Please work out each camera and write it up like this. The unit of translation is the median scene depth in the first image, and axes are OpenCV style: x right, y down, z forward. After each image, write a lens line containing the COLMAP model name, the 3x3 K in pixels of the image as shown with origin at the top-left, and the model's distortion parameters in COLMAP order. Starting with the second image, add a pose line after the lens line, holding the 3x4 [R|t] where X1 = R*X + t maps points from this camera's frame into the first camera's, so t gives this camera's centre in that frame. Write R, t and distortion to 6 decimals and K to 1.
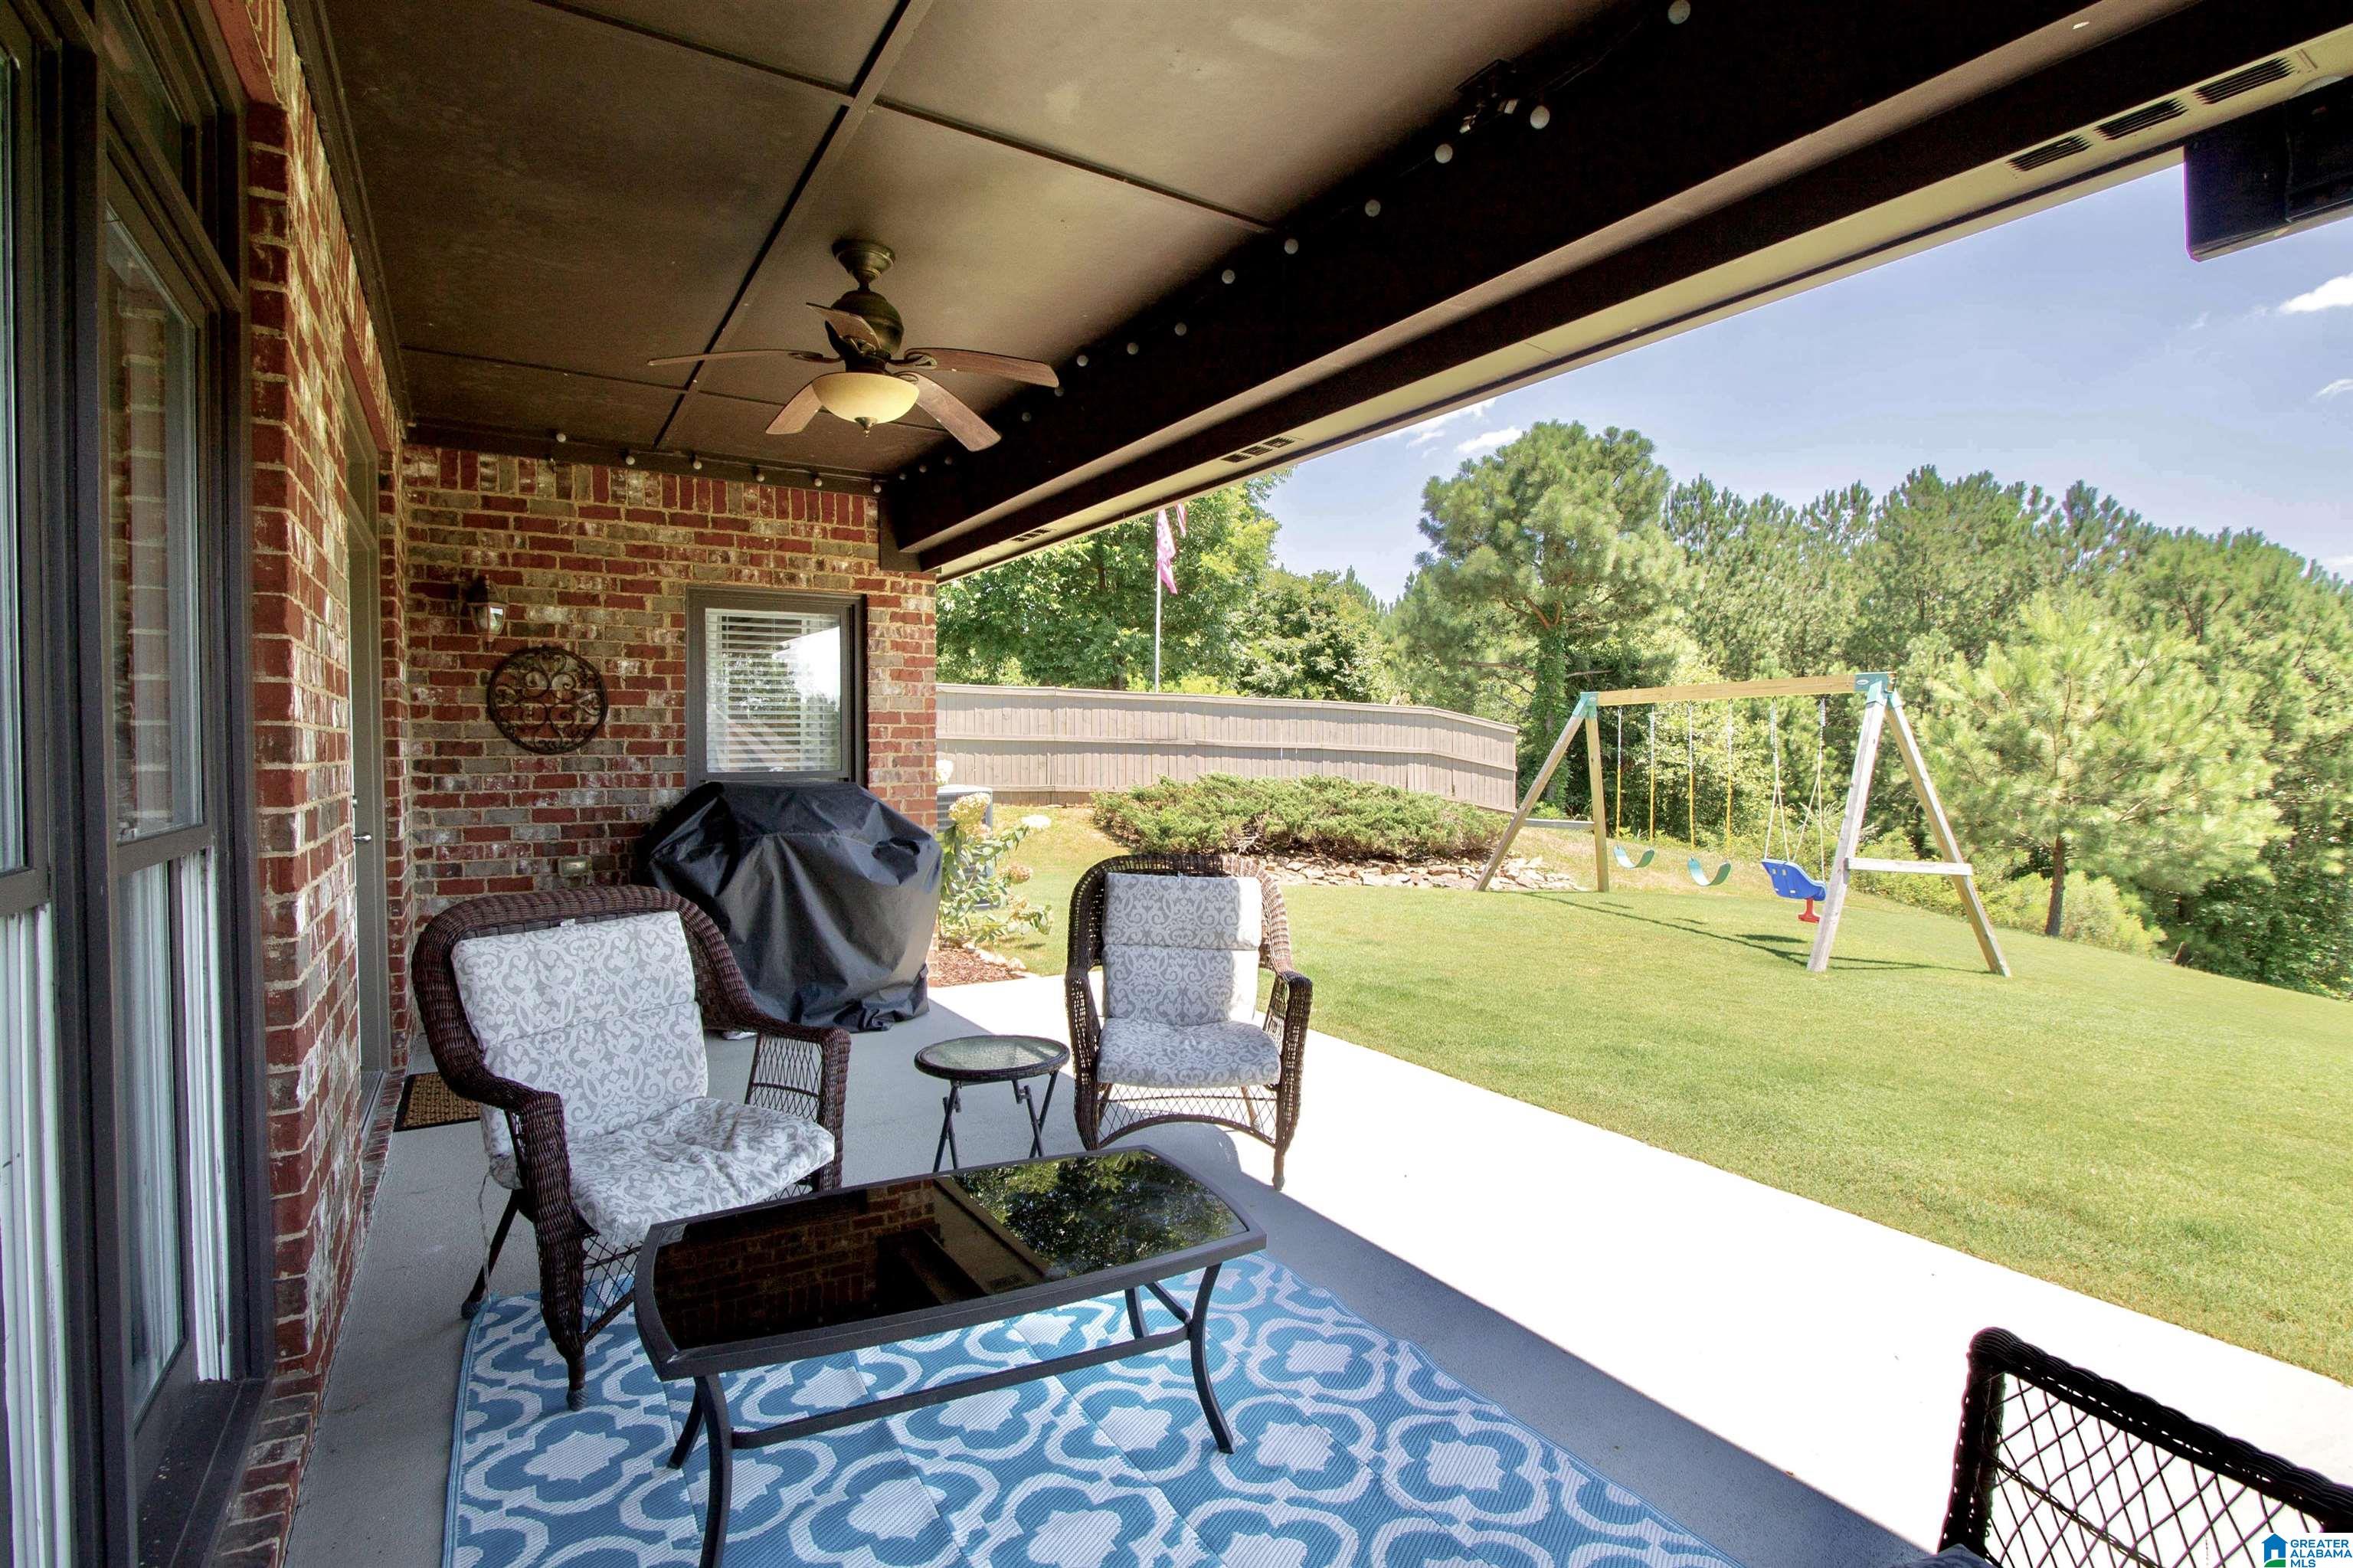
lens RADIAL K [[1108.6, 0, 1170.4], [0, 1108.6, 787.8], [0, 0, 1]] dist [-0.018736, 0.001959]
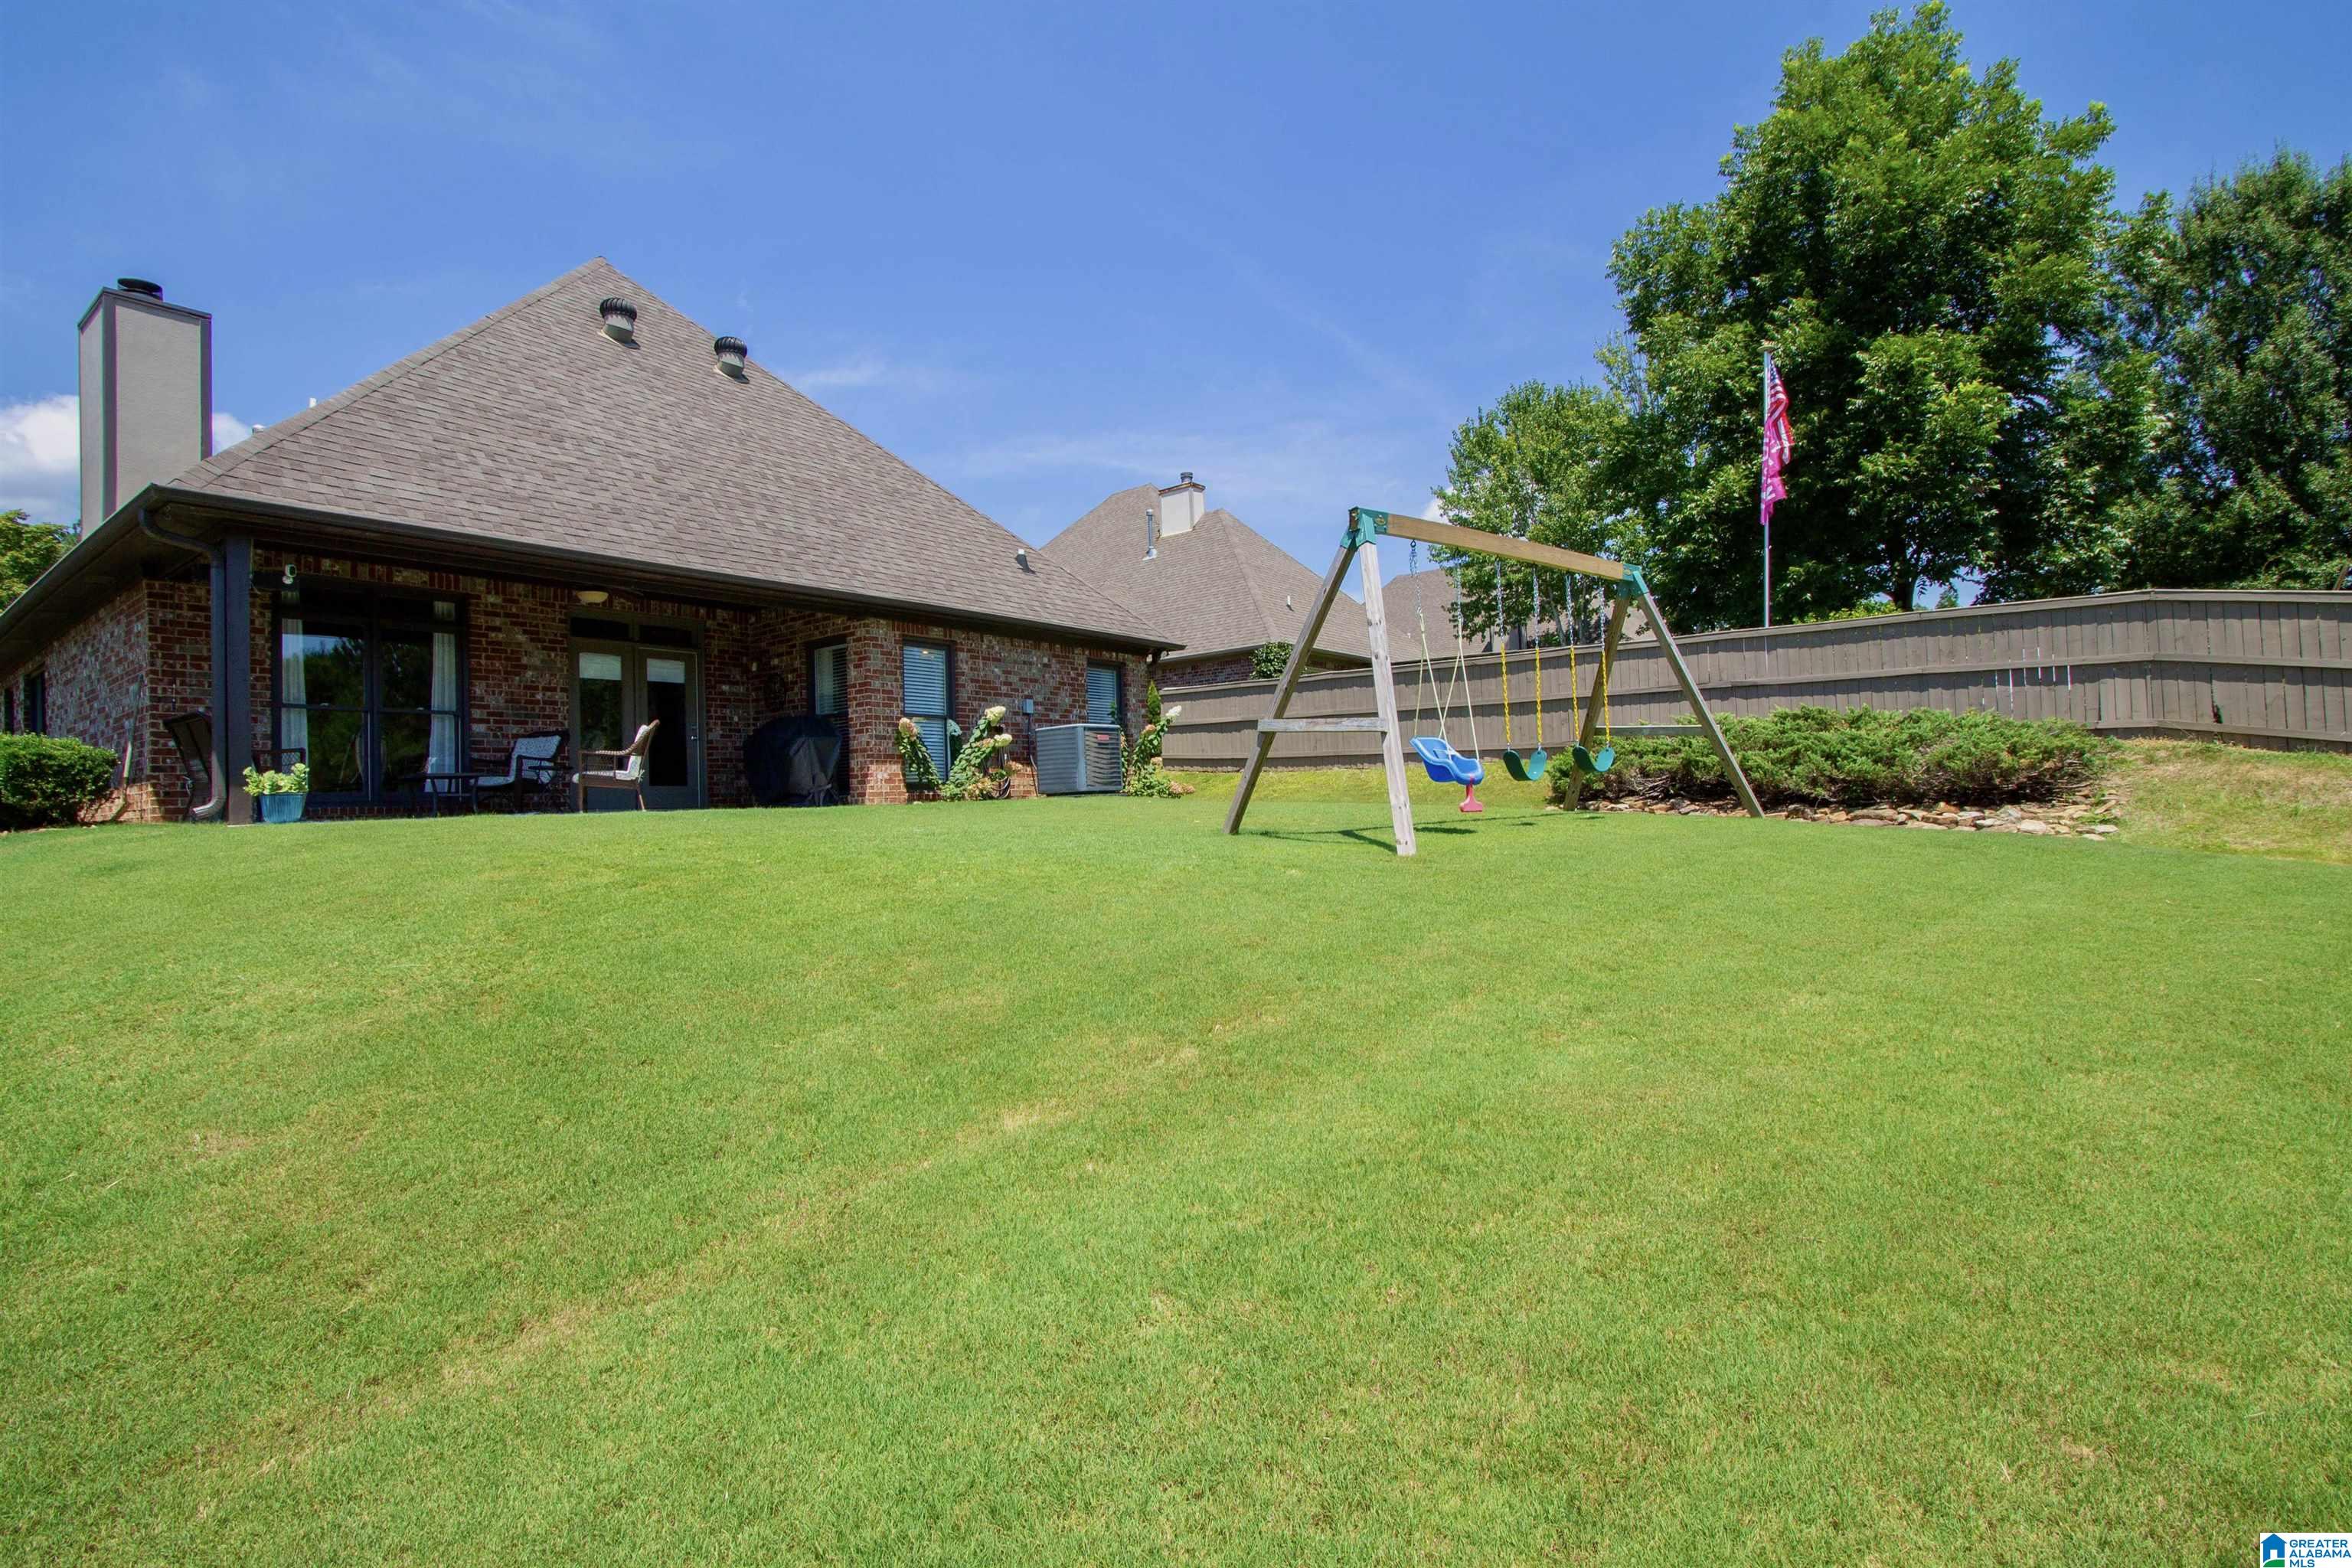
lens RADIAL K [[1108.1, 0, 1174.2], [0, 1108.1, 788.1], [0, 0, 1]] dist [-0.018736, 0.001959]
pose [[0.358233, -0.028239, -0.933205, 2.304541], [0.000063, 0.999543, -0.030223, 0.235930], [0.933632, 0.010768, 0.358071, 0.911268]]
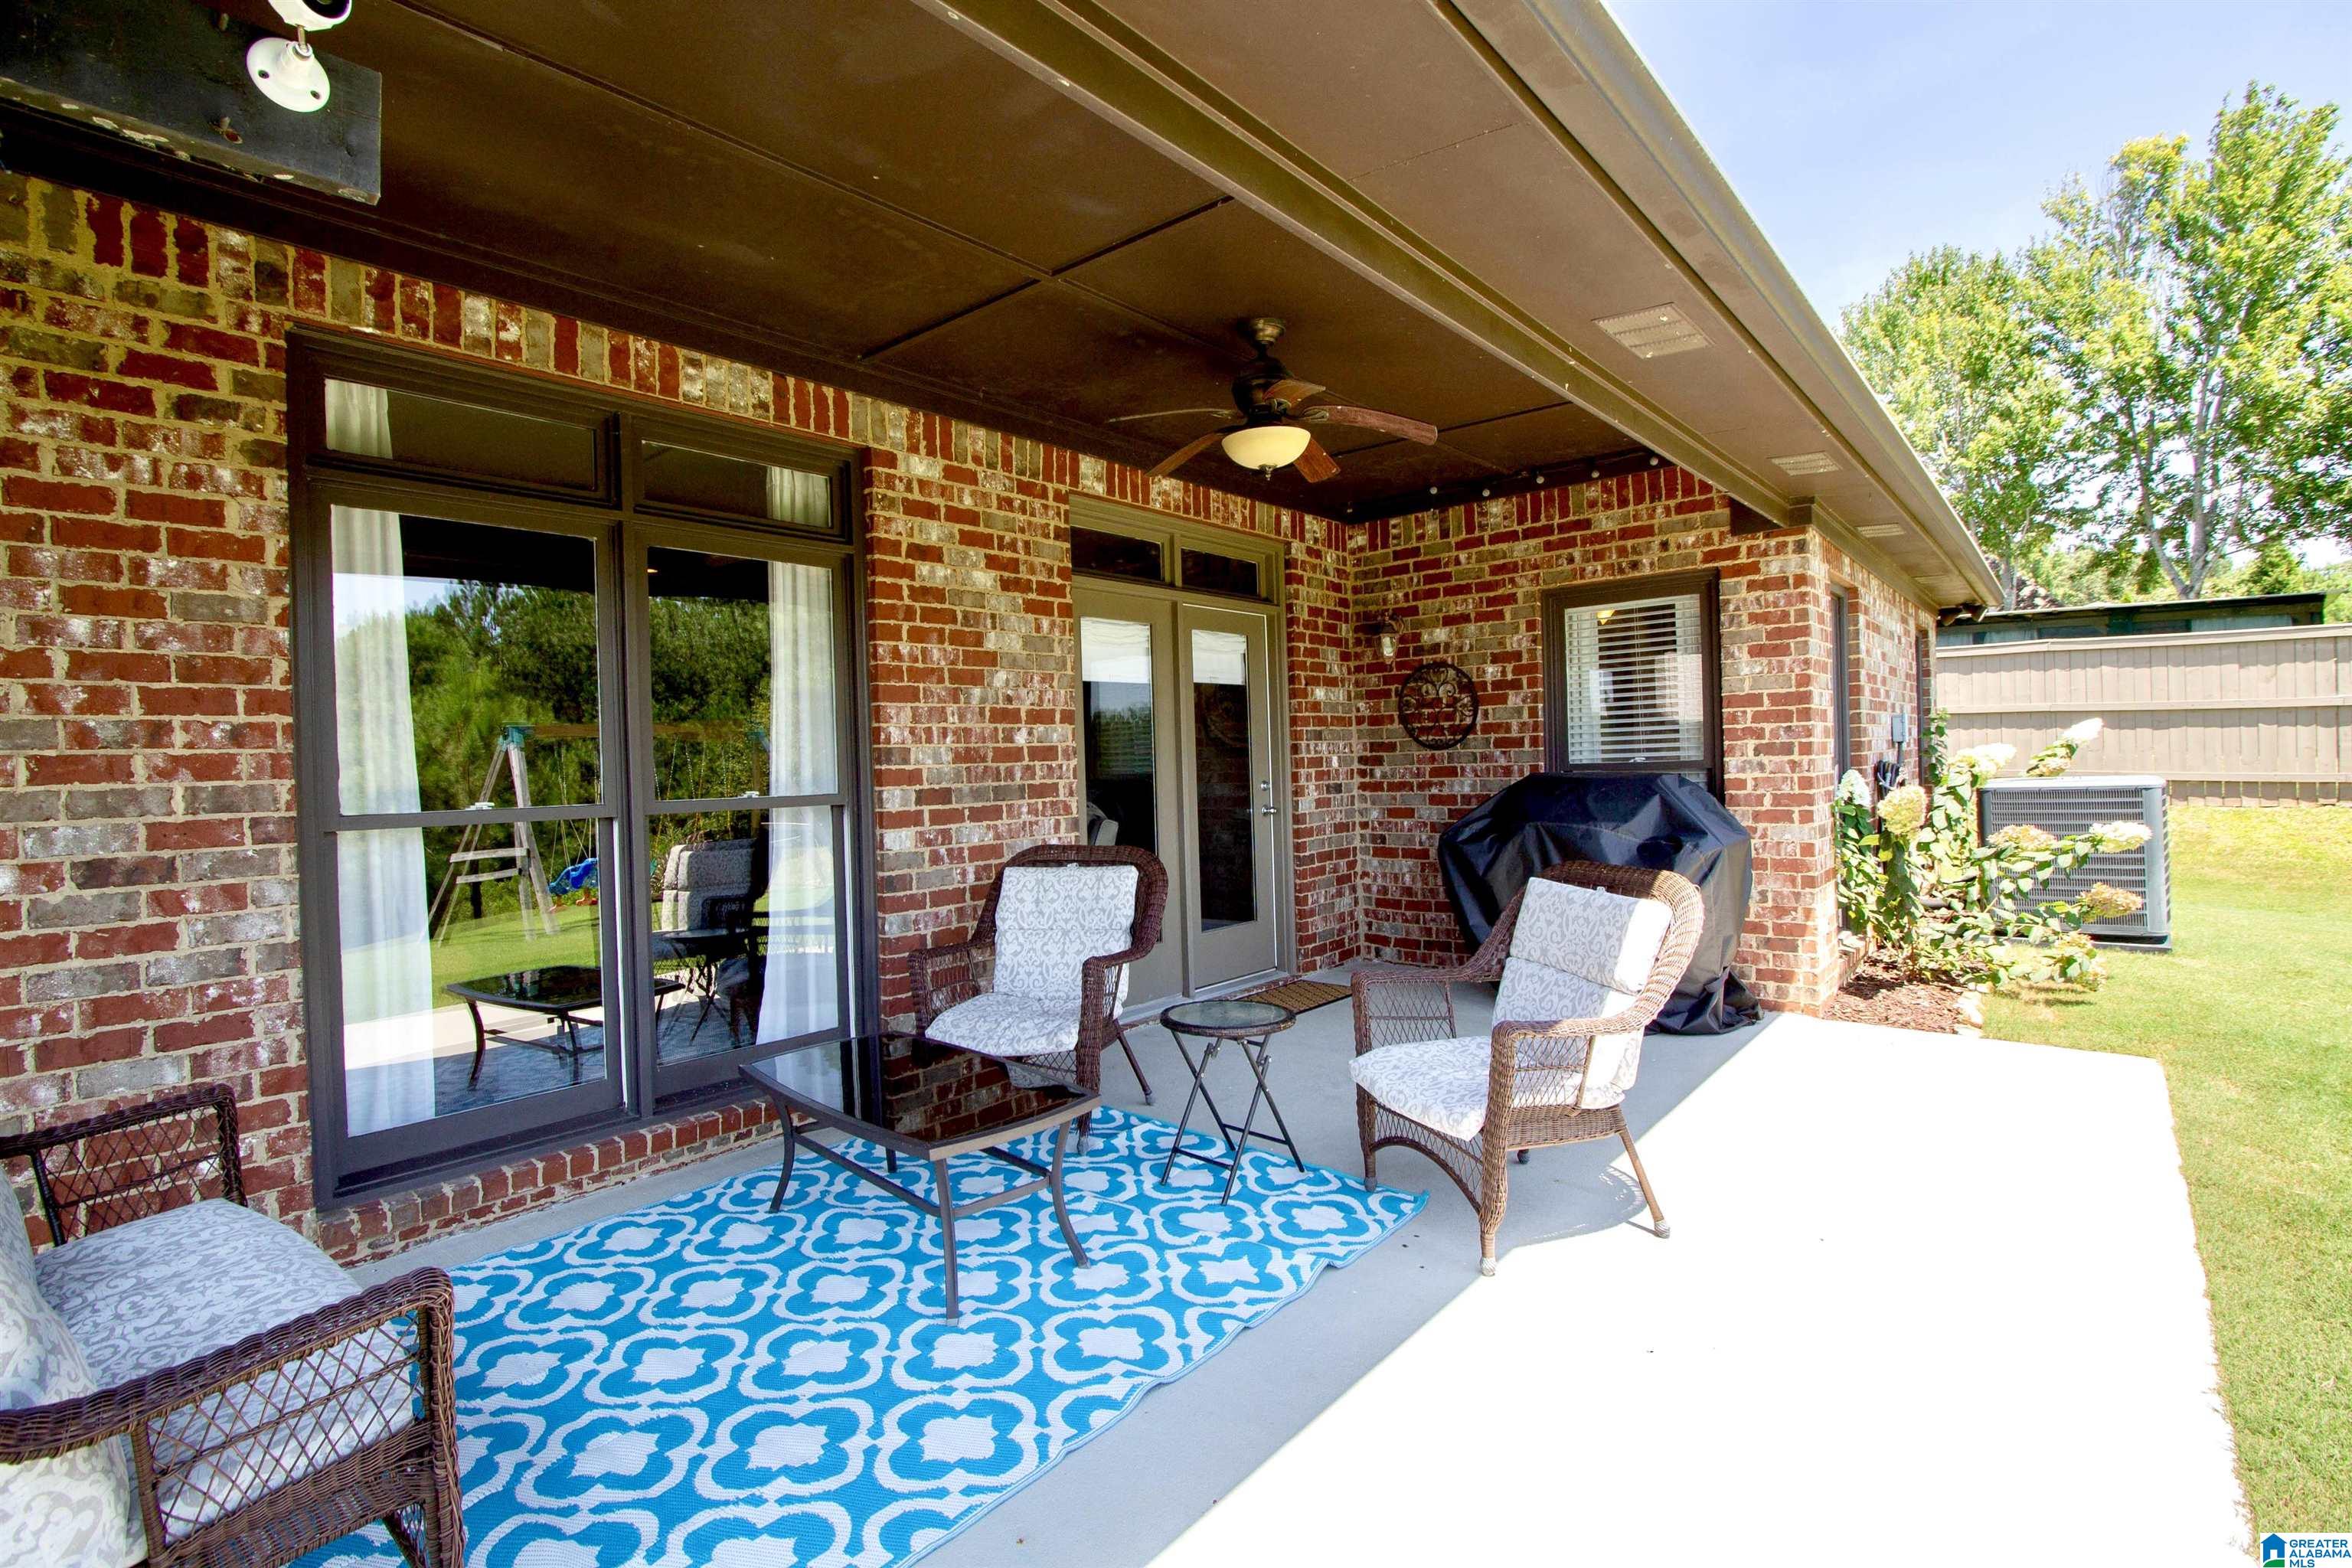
lens RADIAL K [[1108.1, 0, 1173.5], [0, 1108.1, 774.8], [0, 0, 1]] dist [-0.018736, 0.001959]
pose [[0.312215, 0.005420, -0.949996, 0.495997], [-0.004066, 0.999982, 0.004369, -0.006584], [0.950003, 0.002498, 0.312232, 0.326126]]
